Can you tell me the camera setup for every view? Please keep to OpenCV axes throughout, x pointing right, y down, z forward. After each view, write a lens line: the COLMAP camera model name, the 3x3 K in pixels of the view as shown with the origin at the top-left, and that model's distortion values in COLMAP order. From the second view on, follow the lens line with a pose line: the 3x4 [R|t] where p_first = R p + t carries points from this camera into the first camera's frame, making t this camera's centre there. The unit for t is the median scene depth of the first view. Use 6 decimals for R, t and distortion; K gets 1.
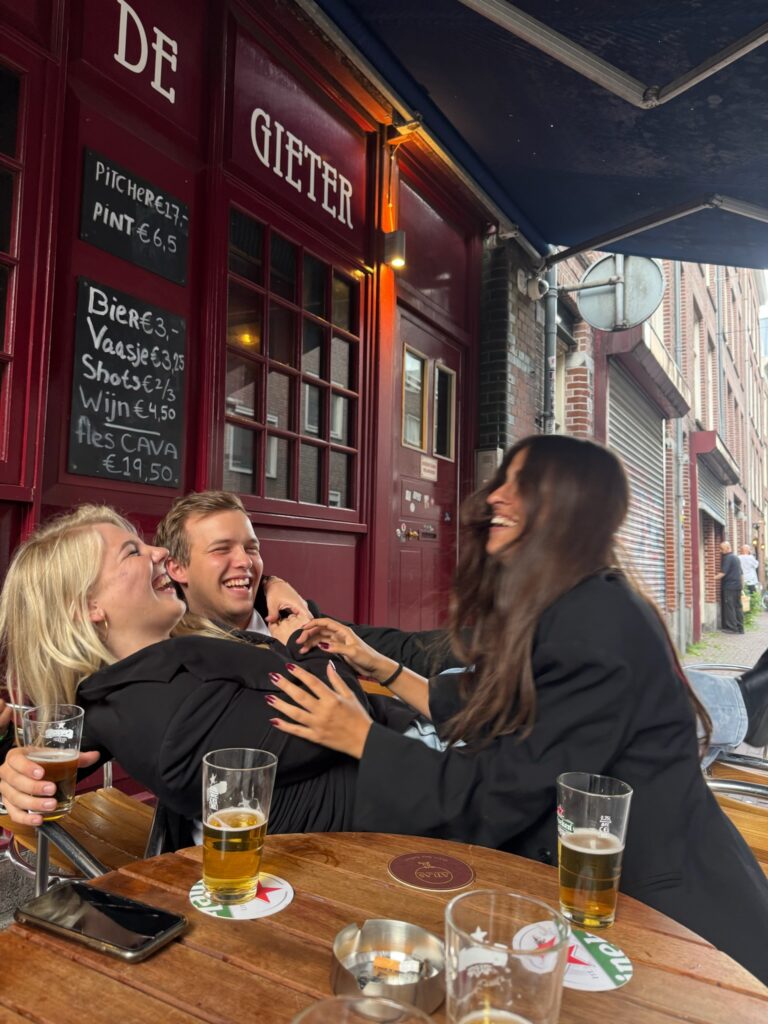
lens RADIAL K [[703.6, 0, 389.8], [0, 703.6, 516.4], [0, 0, 1]] dist [-0.027130, -0.012531]
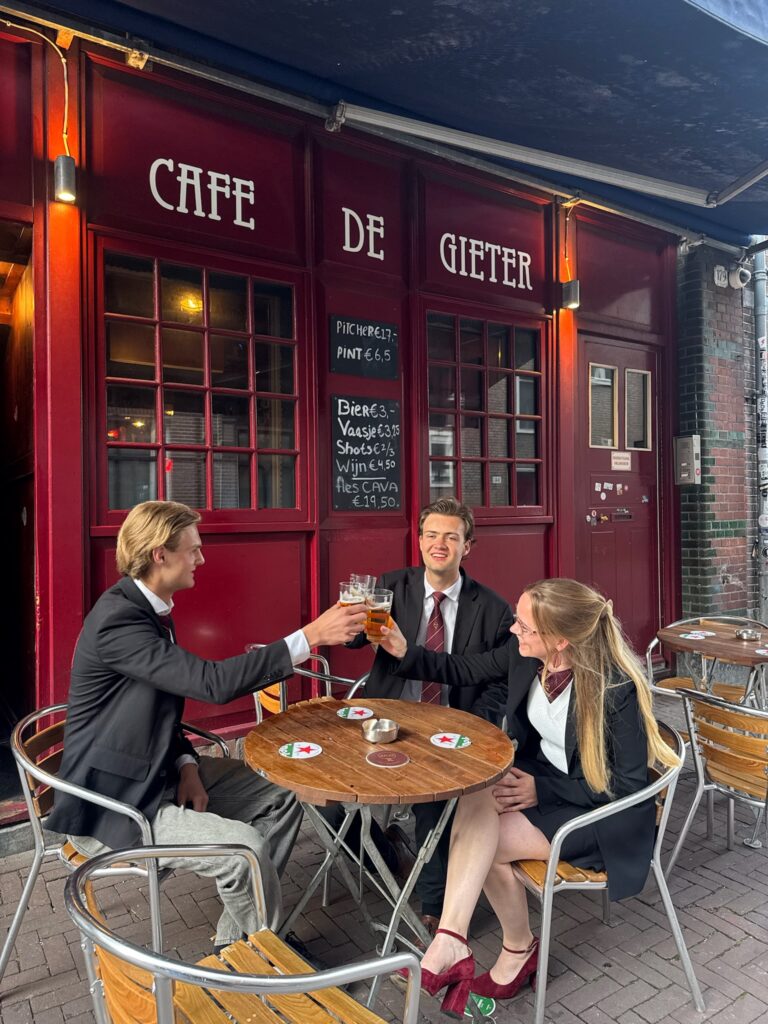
lens RADIAL K [[703.6, 0, 382.0], [0, 703.6, 512.5], [0, 0, 1]] dist [-0.027130, -0.012531]
pose [[0.899613, -0.022930, -0.436085, 0.358134], [0.056523, 0.996334, 0.064214, -0.138863], [0.433014, -0.082417, 0.897612, -0.454543]]
